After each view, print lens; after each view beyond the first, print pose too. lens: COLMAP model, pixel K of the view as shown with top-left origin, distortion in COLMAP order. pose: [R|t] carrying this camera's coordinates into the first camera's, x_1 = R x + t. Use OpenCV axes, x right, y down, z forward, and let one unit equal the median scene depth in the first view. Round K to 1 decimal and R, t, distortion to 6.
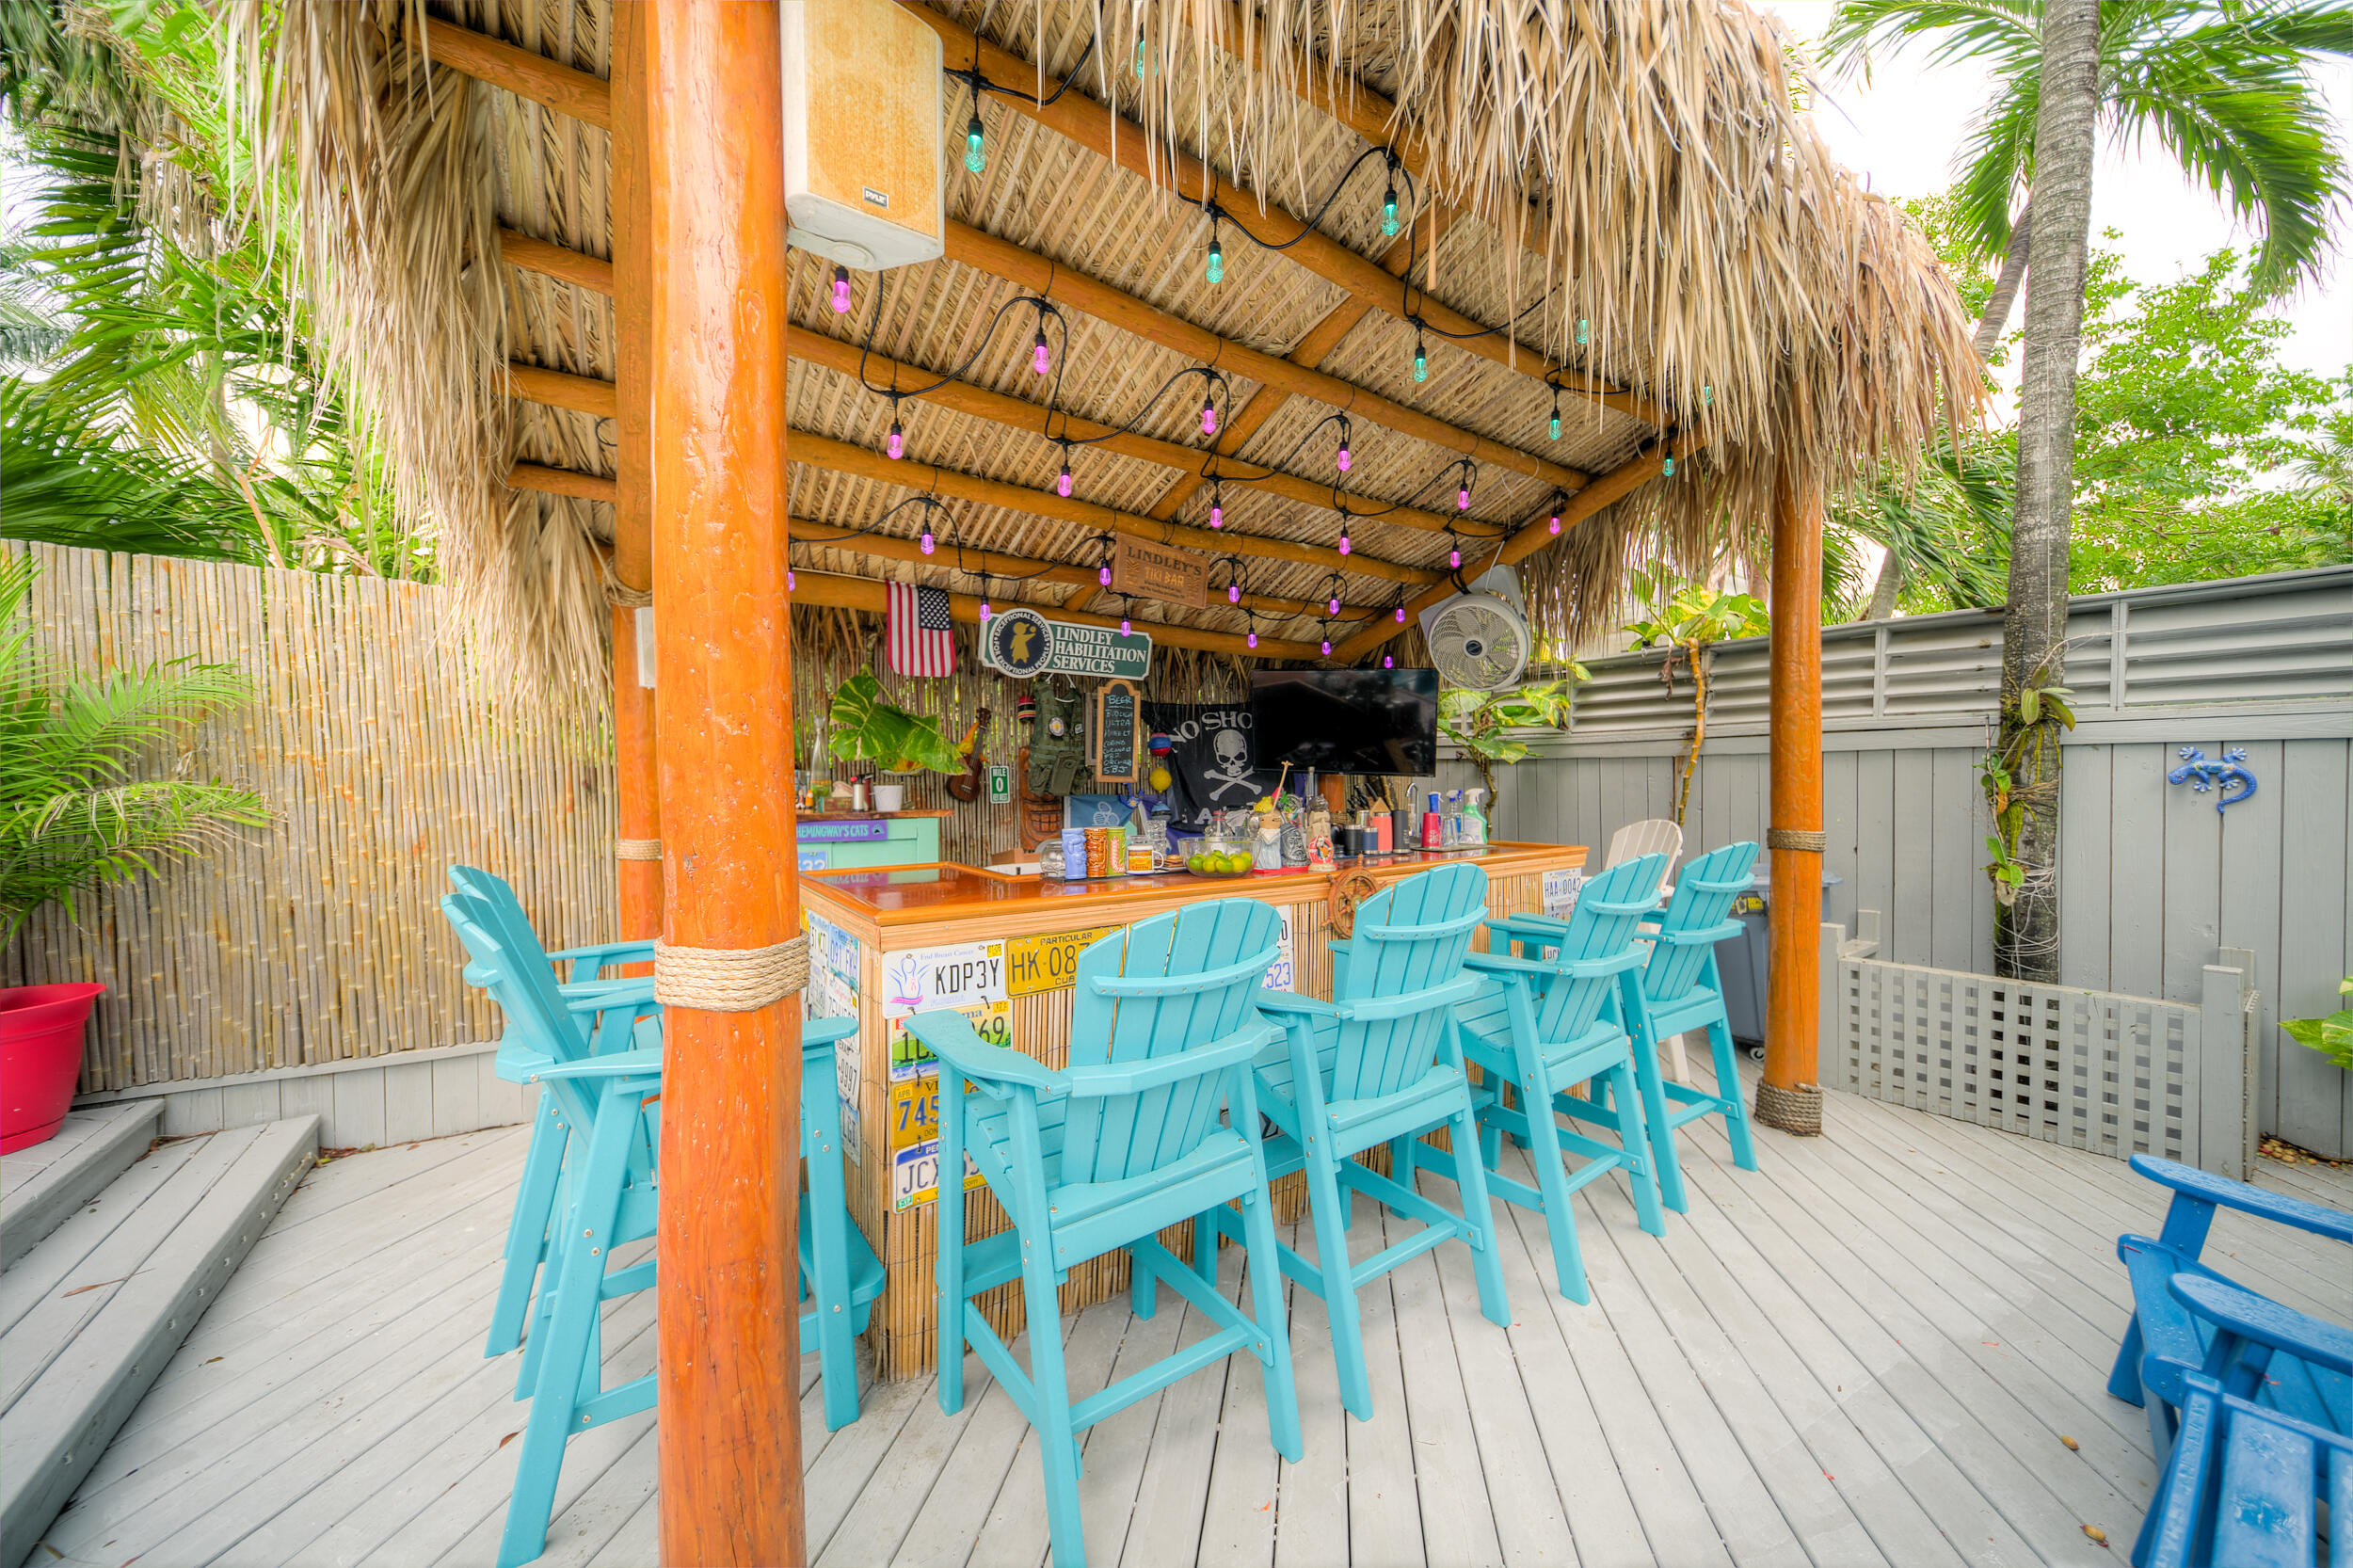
lens RADIAL K [[805.3, 0, 1210.2], [0, 805.3, 782.4], [0, 0, 1]] dist [-0.000154, -0.000019]
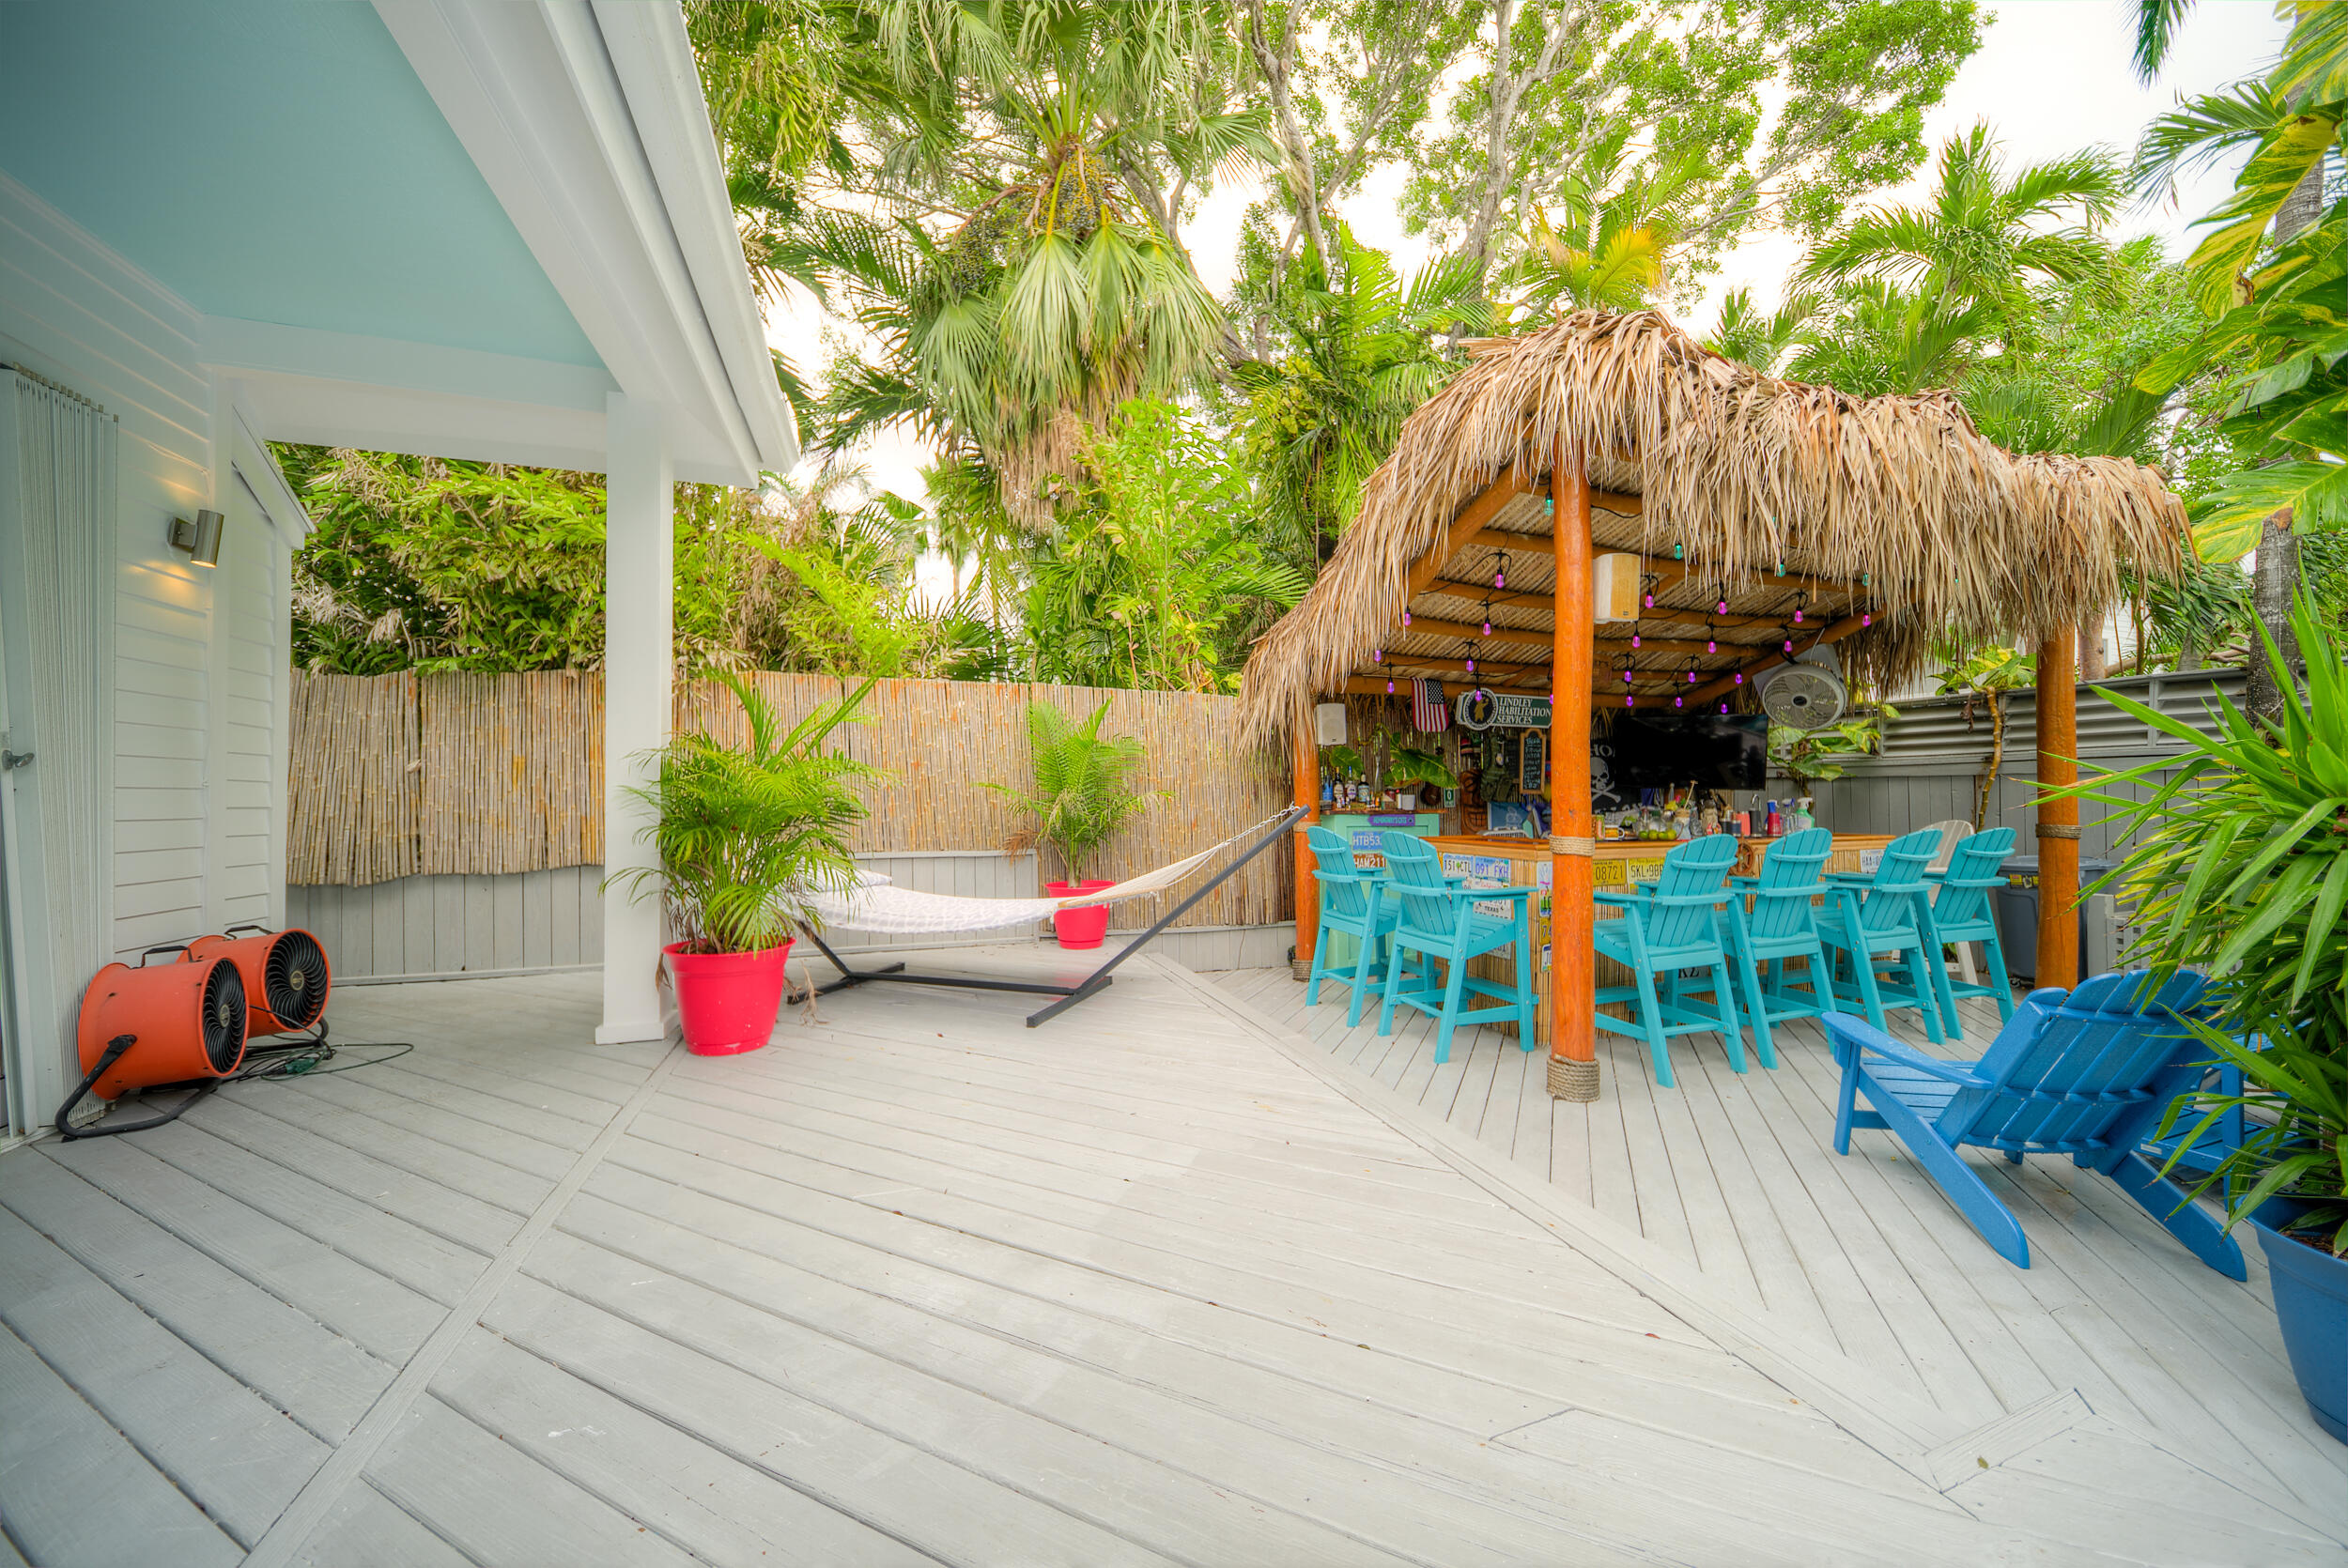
lens RADIAL K [[819.7, 0, 1176.2], [0, 819.7, 786.9], [0, 0, 1]] dist [-0.000127, -0.002027]
pose [[0.957726, -0.000930, -0.287680, -0.309467], [-0.003927, 0.999859, -0.016306, 0.014827], [0.287654, 0.016746, 0.957588, -0.698200]]
